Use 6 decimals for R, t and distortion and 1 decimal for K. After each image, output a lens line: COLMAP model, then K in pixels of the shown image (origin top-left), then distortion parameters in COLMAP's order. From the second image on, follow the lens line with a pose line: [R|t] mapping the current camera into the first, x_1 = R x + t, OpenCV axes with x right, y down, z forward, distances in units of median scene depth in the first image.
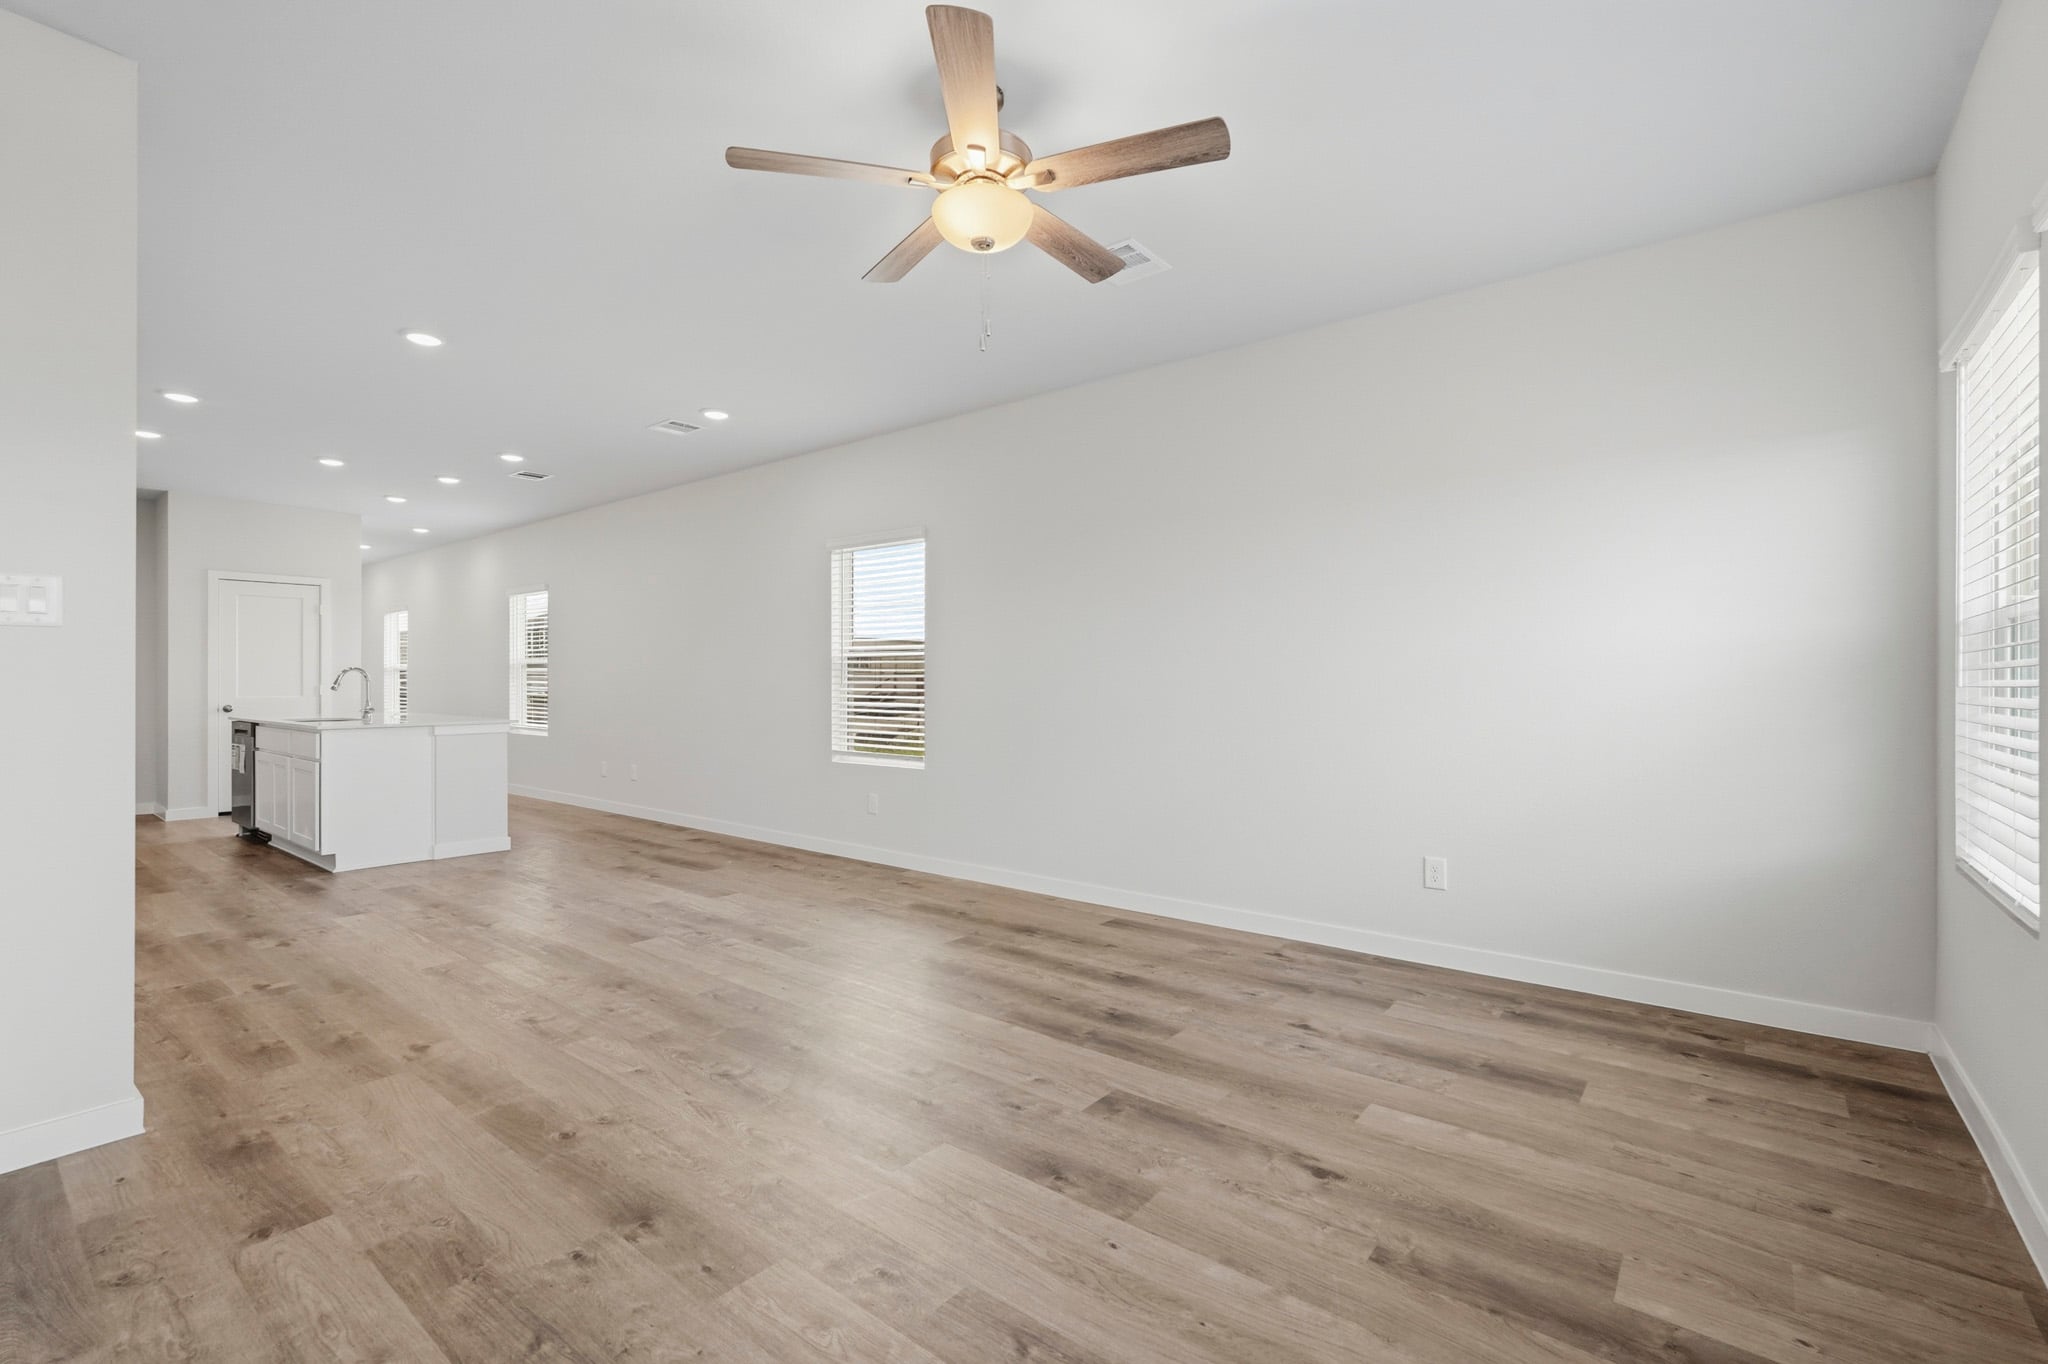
lens RADIAL K [[893.4, 0, 1021.7], [0, 893.4, 673.1], [0, 0, 1]] dist [-0.015687, 0.008568]
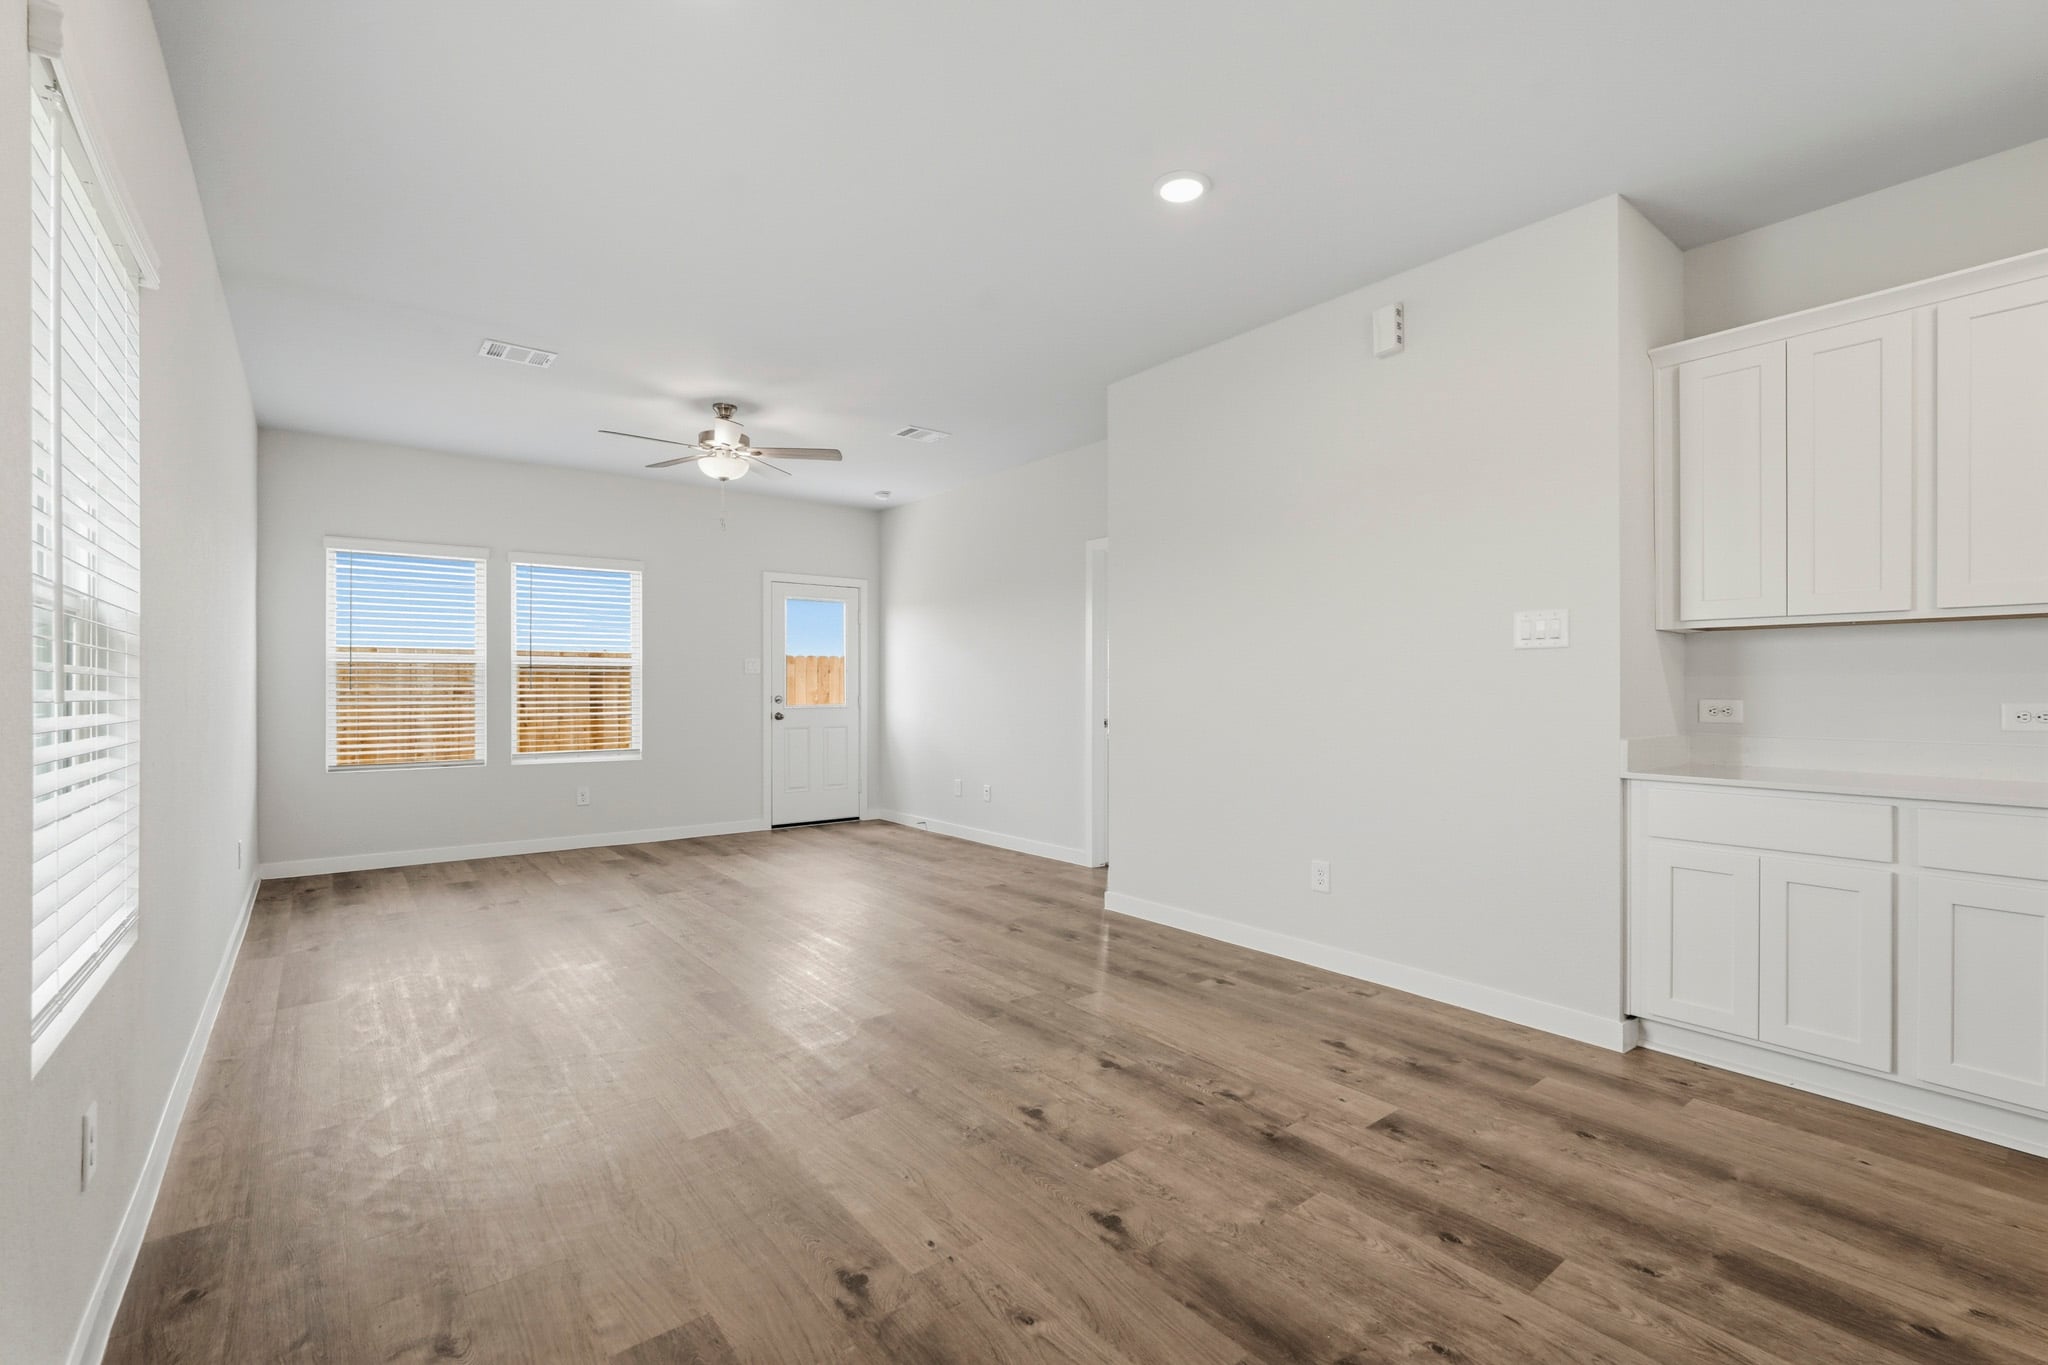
lens RADIAL K [[893.4, 0, 1021.7], [0, 893.4, 673.6], [0, 0, 1]] dist [-0.015687, 0.008568]
pose [[-0.973164, 0.004074, 0.230076, -0.704271], [-0.001545, 0.999705, -0.024233, 0.014046], [-0.230107, -0.023938, -0.972871, 1.683833]]
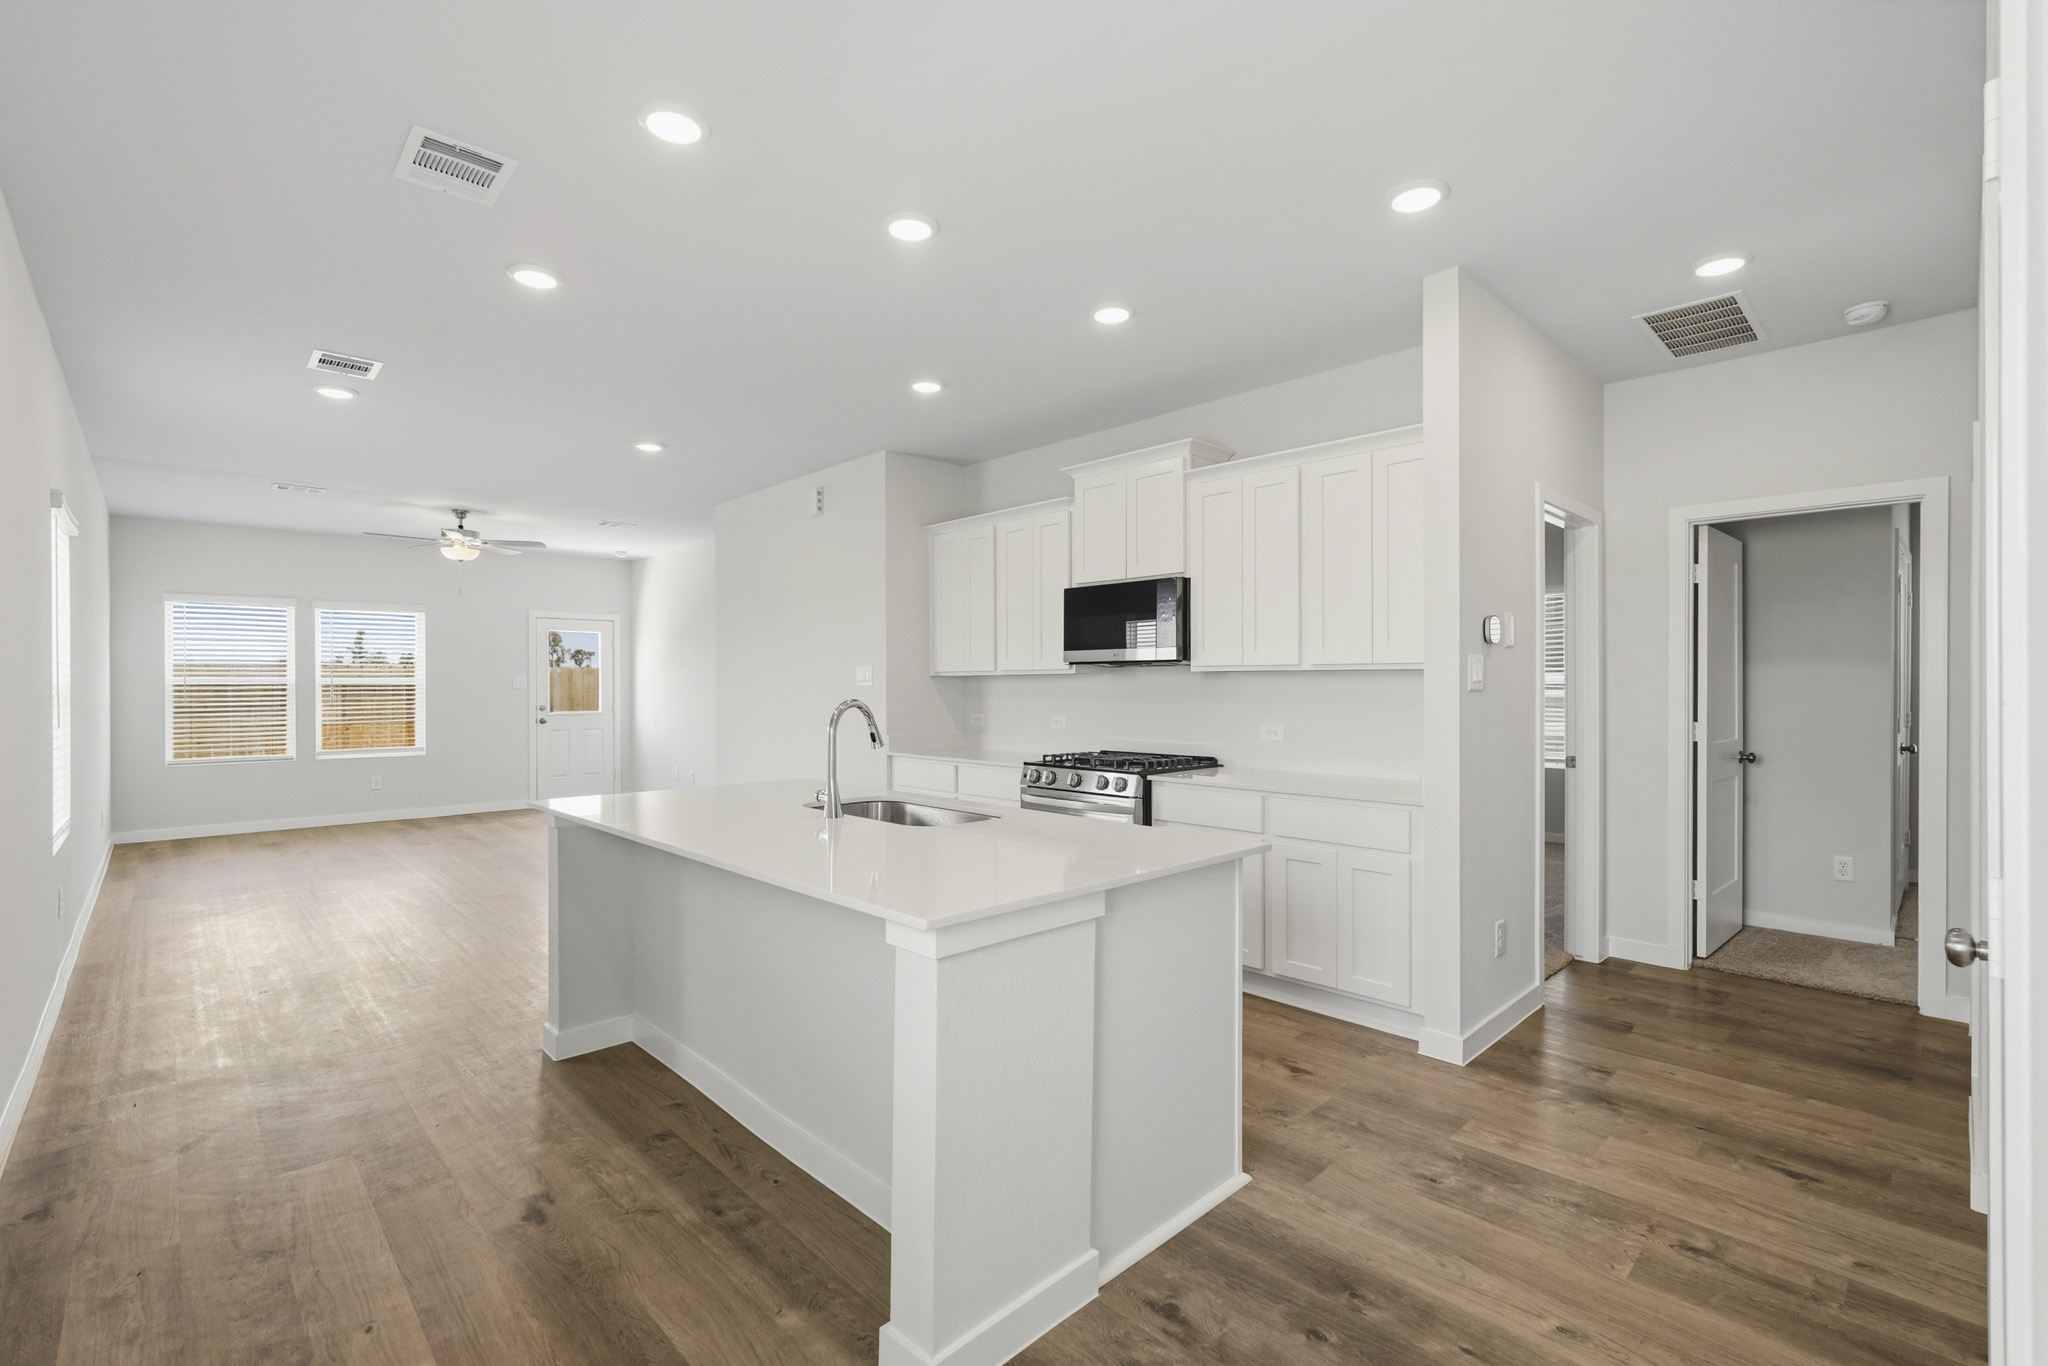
lens RADIAL K [[904.9, 0, 1006.6], [0, 904.9, 673.2], [0, 0, 1]] dist [-0.002562, 0.006488]
pose [[-0.988722, 0.005873, 0.149649, -1.373582], [0.002821, 0.999784, -0.020598, -0.016055], [-0.149738, -0.019944, -0.988525, 2.214544]]
